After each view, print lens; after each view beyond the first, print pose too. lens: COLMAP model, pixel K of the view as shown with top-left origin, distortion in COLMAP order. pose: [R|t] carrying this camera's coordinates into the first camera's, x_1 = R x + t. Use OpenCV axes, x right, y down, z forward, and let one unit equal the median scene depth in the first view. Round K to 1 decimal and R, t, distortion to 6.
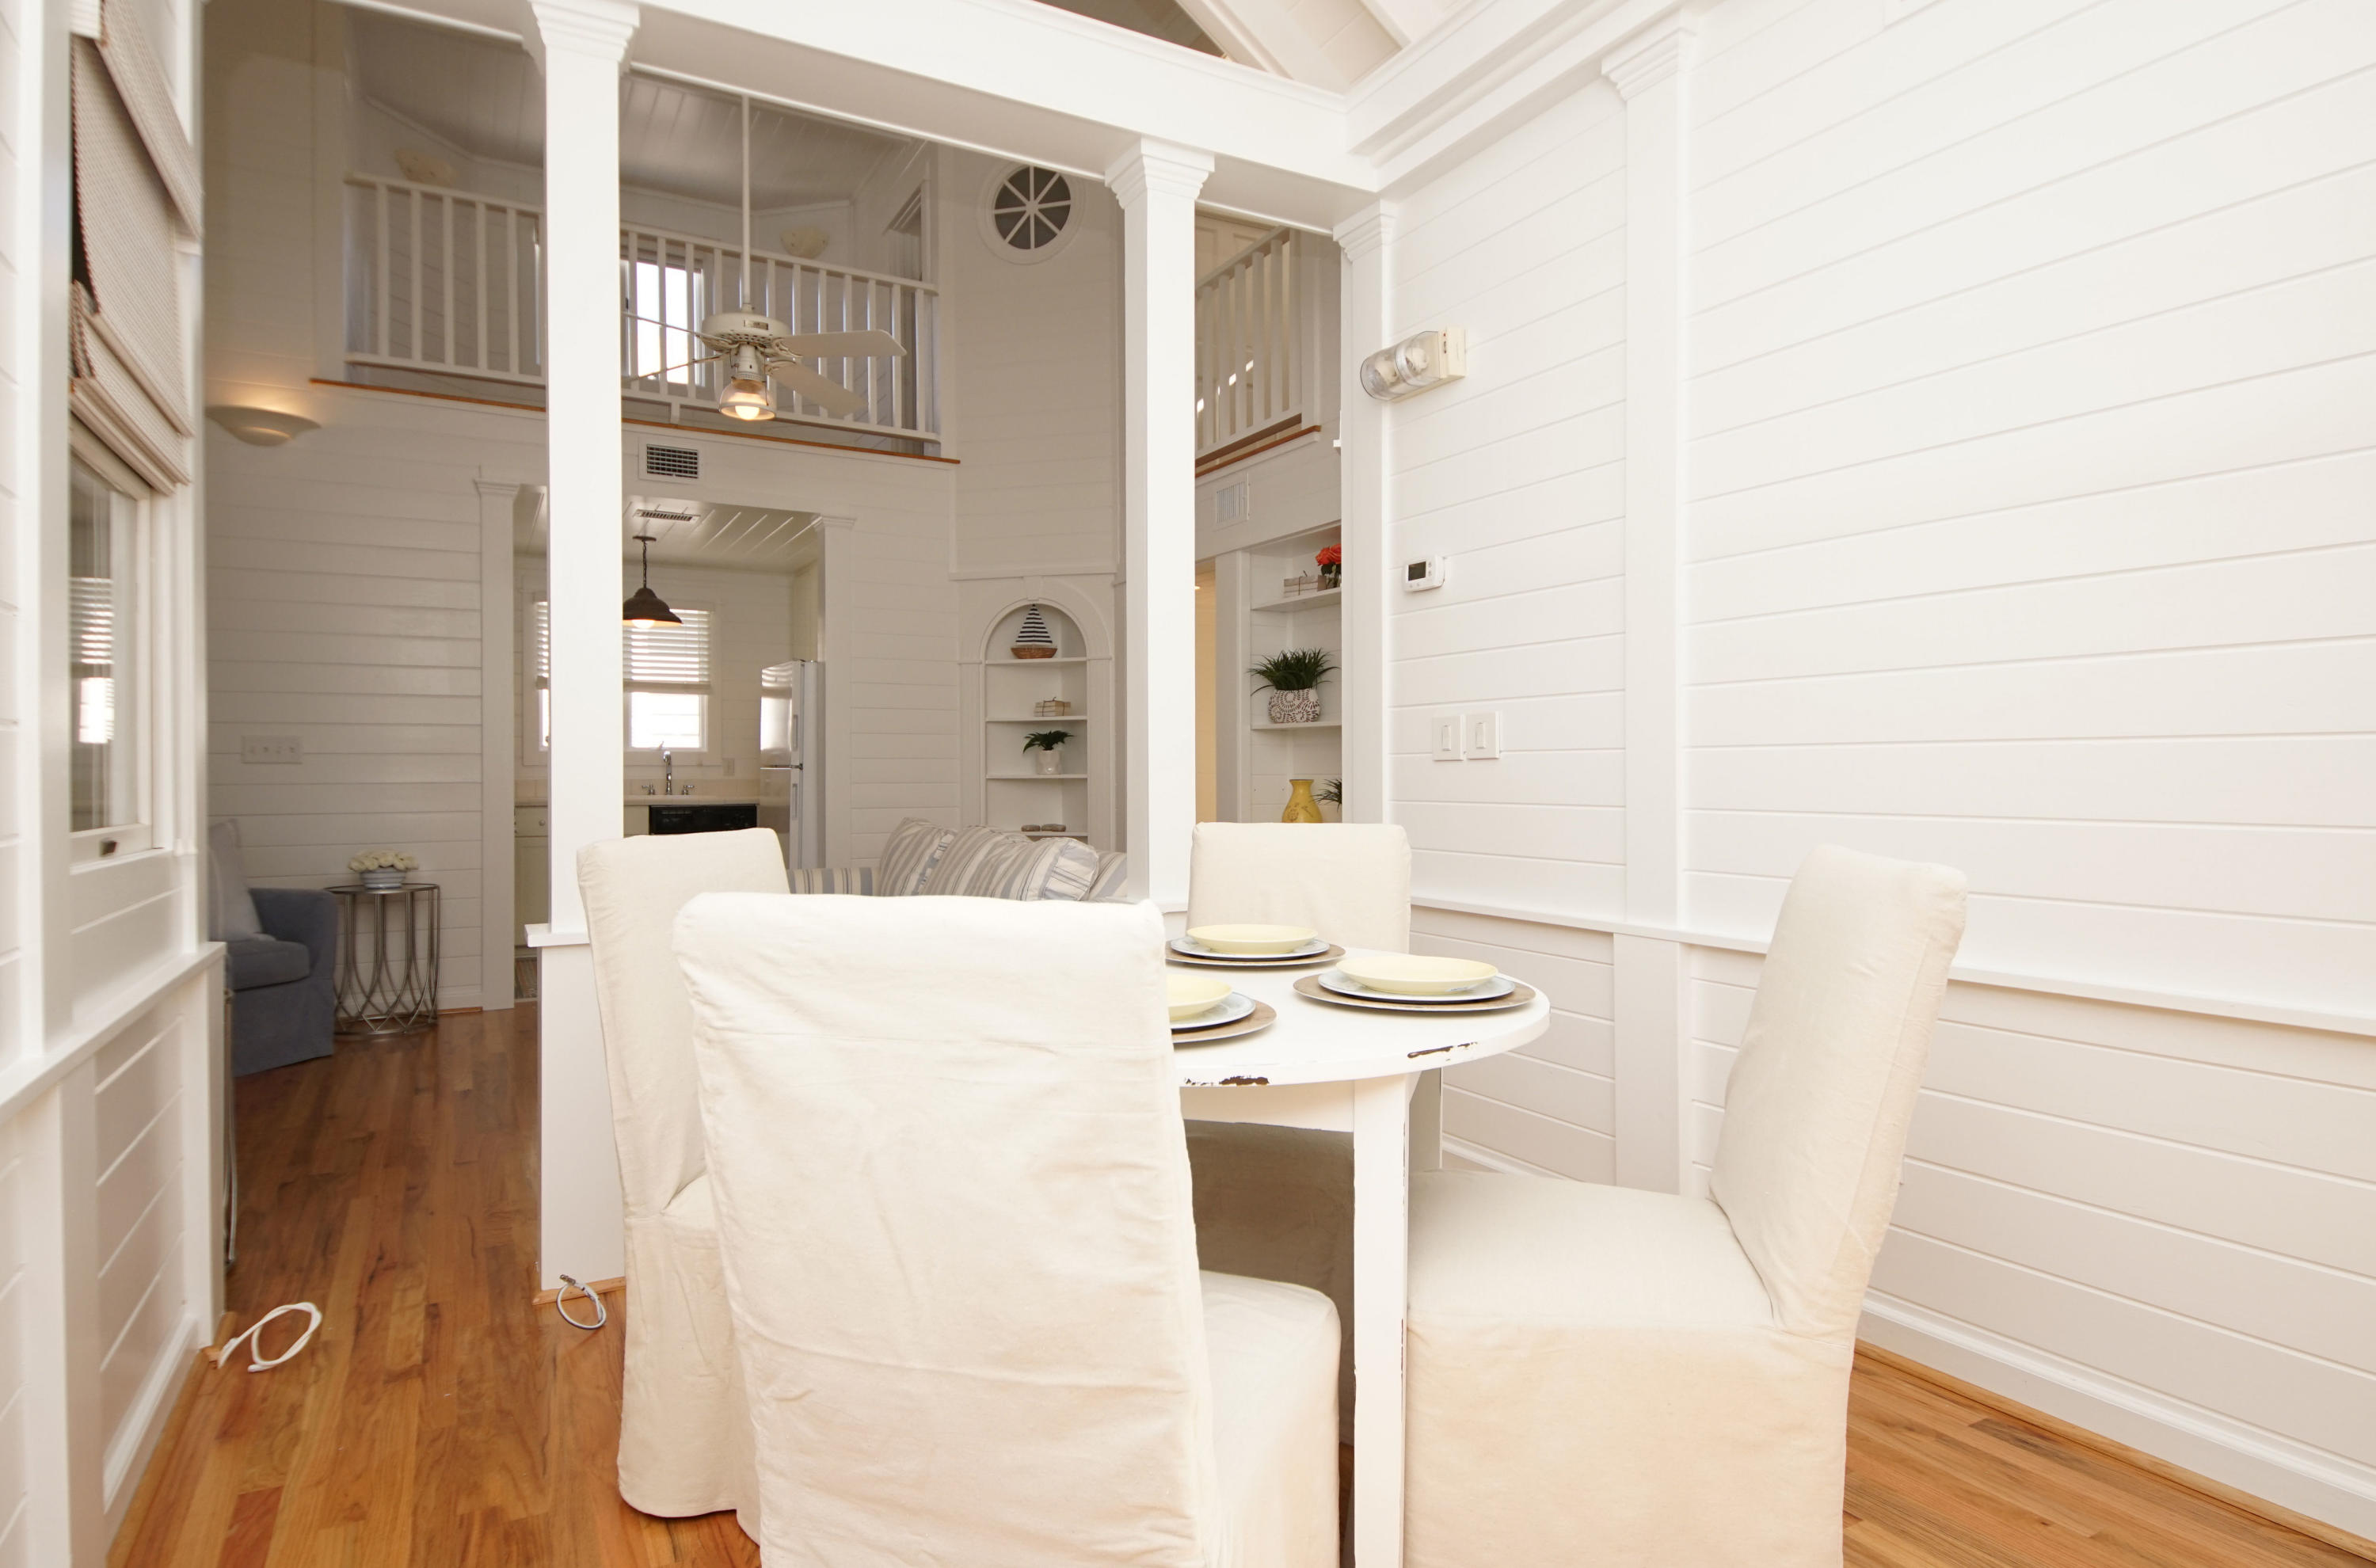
lens RADIAL K [[1292.1, 0, 1179.7], [0, 1292.1, 779.6], [0, 0, 1]] dist [0.019354, -0.002582]
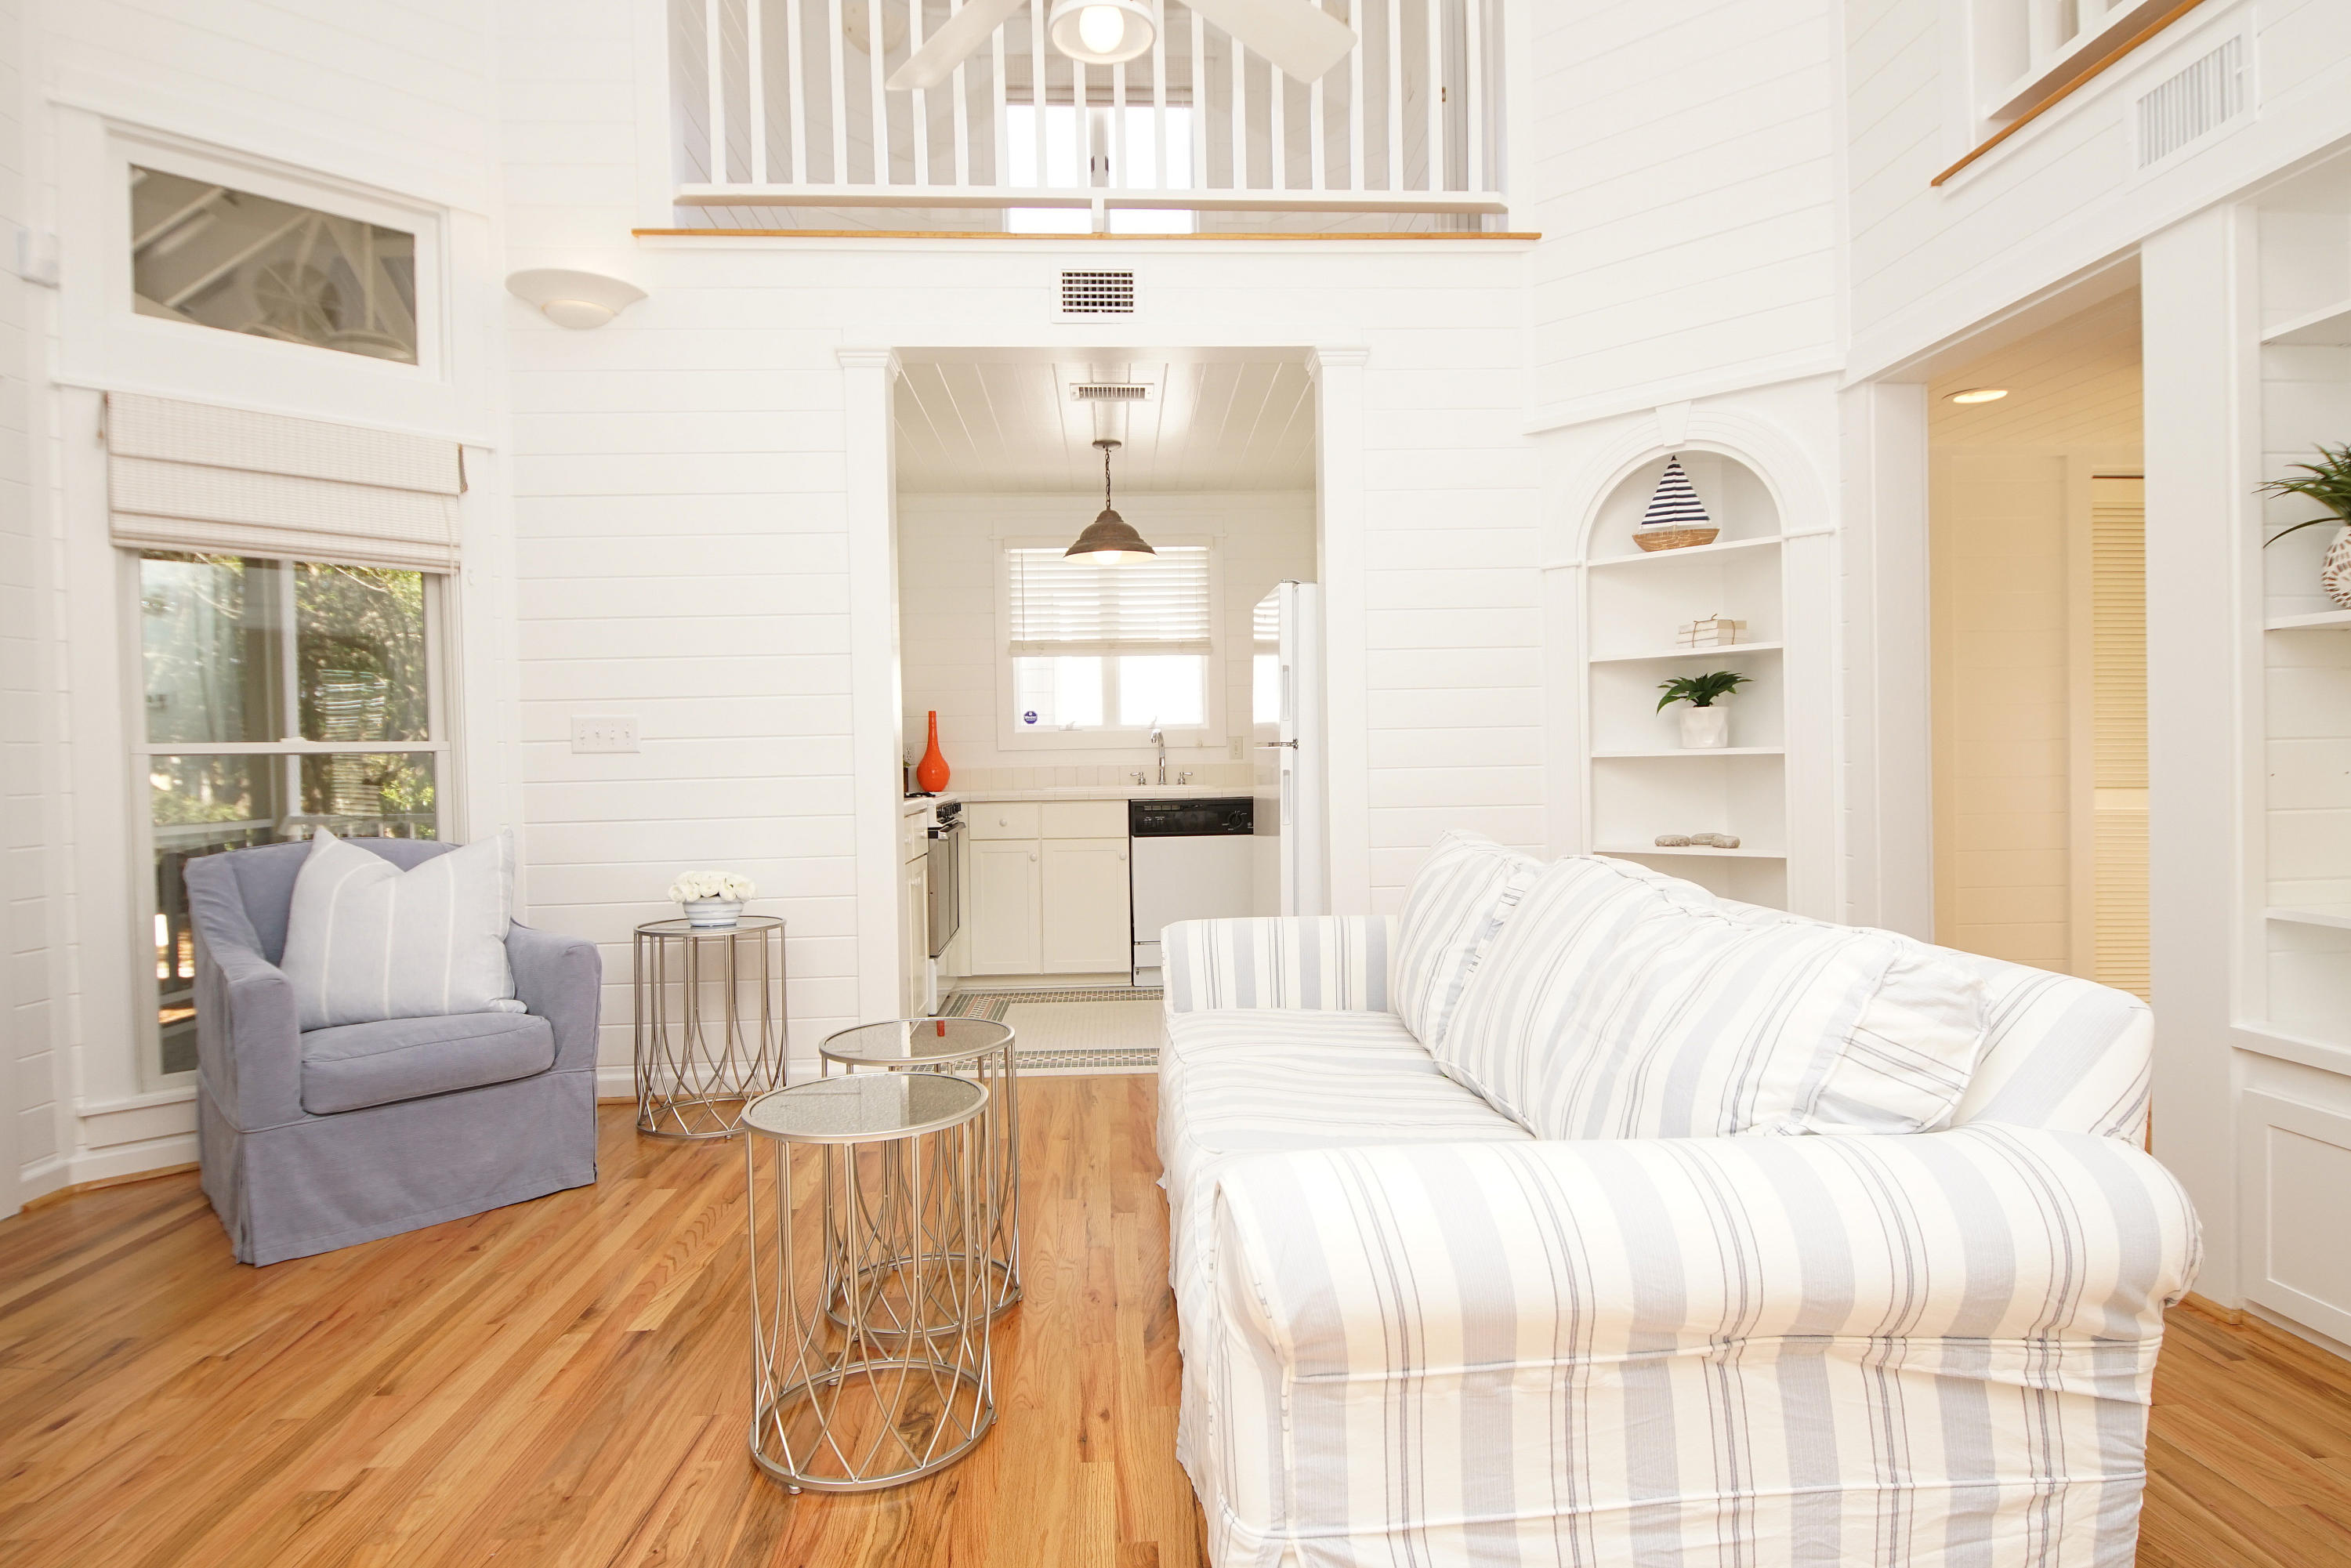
lens RADIAL K [[1269.6, 0, 1157.1], [0, 1269.6, 788.4], [0, 0, 1]] dist [0.012114, -0.010525]
pose [[0.893805, -0.004891, -0.448429, -0.066228], [0.015081, 0.999703, 0.019156, -0.000992], [0.448202, -0.023884, 0.893613, 0.390987]]
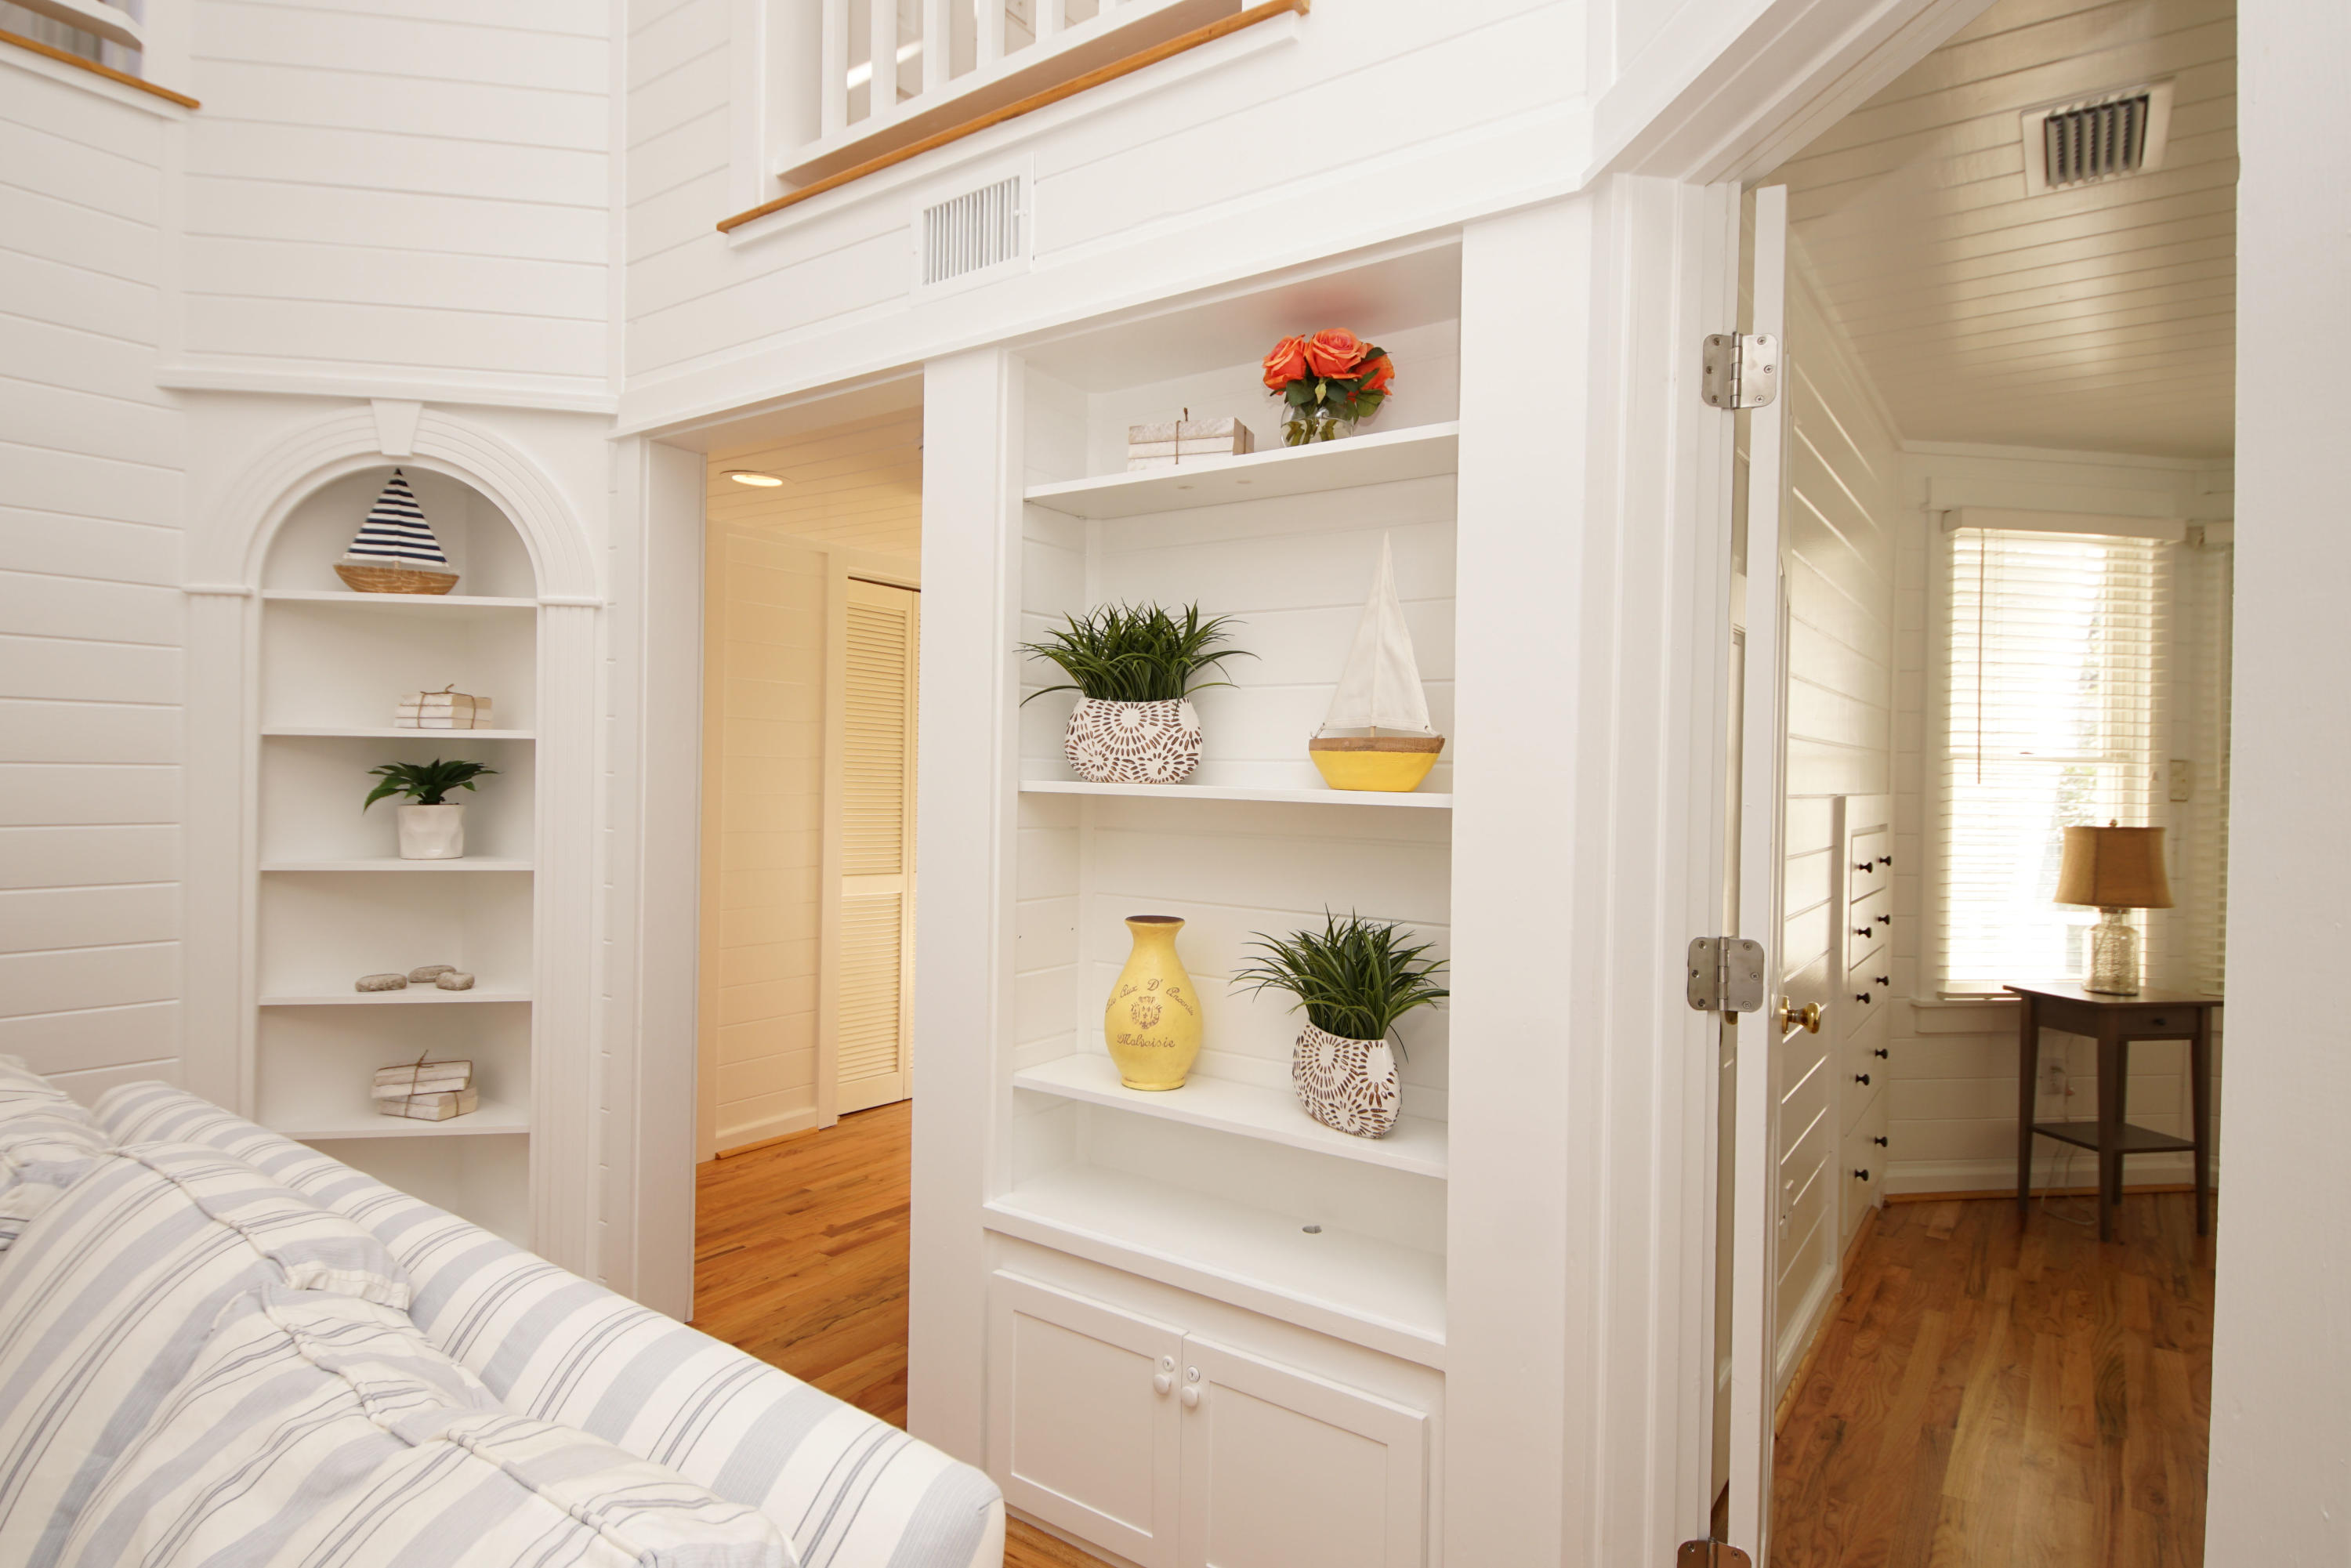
lens RADIAL K [[1269.6, 0, 1165.7], [0, 1269.6, 770.9], [0, 0, 1]] dist [0.012114, -0.010525]
pose [[0.905926, 0.020386, 0.422945, -0.059624], [-0.018433, 0.999792, -0.008709, -0.035718], [-0.423034, 0.000094, 0.906114, 0.512791]]
